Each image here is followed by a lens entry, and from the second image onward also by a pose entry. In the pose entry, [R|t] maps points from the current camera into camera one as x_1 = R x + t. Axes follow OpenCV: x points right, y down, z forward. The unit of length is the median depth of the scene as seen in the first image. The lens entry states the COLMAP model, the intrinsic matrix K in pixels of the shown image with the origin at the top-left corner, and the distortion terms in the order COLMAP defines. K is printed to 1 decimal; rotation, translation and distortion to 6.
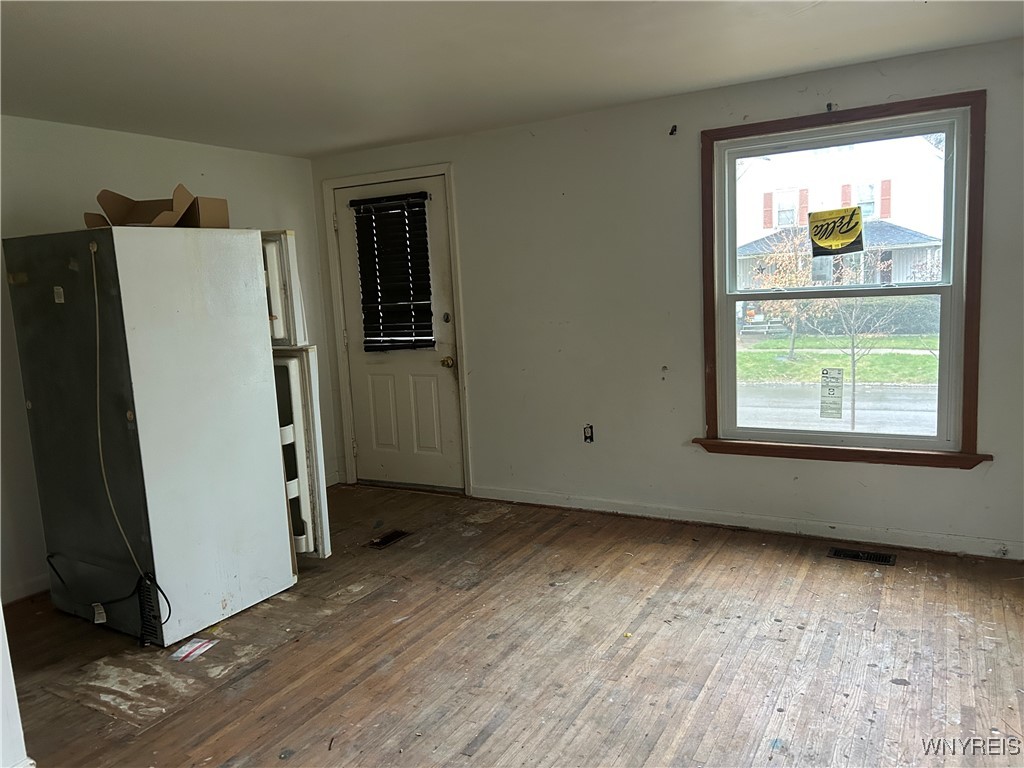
lens RADIAL K [[767.5, 0, 513.3], [0, 767.5, 382.8], [0, 0, 1]] dist [0.047772, -0.051860]
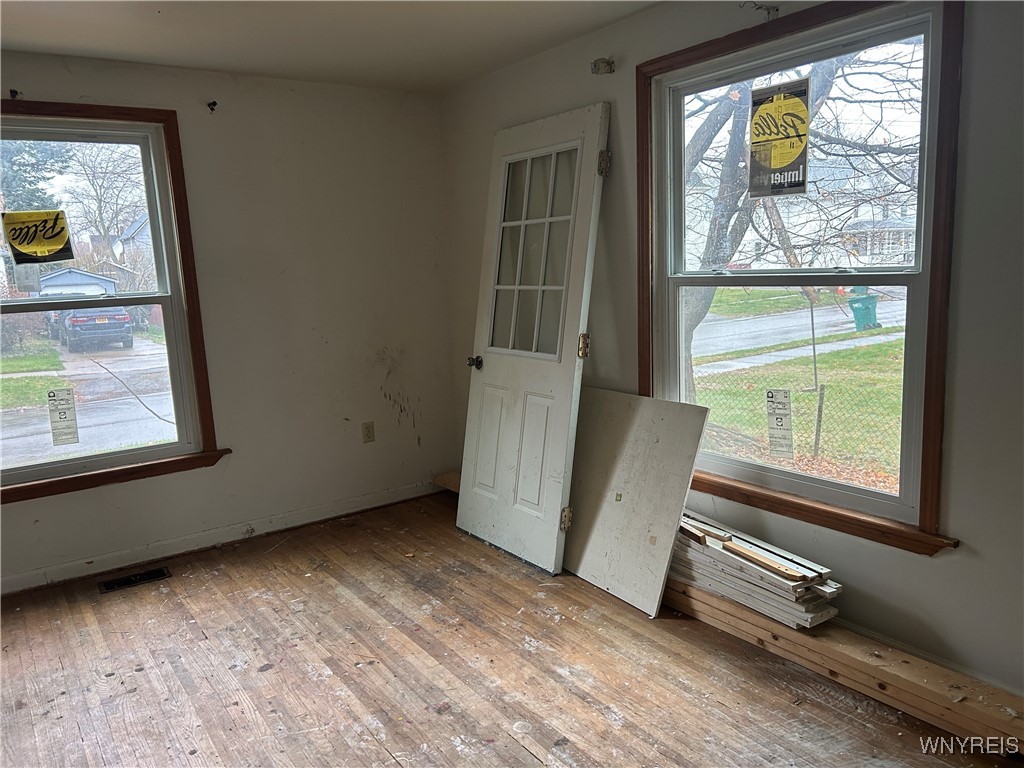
lens RADIAL K [[767.5, 0, 520.3], [0, 767.5, 385.7], [0, 0, 1]] dist [0.047772, -0.051860]
pose [[0.426827, -0.118191, 0.896577, -0.177654], [0.136023, 0.988534, 0.065558, -0.009967], [-0.894045, 0.093973, 0.438010, 0.140369]]
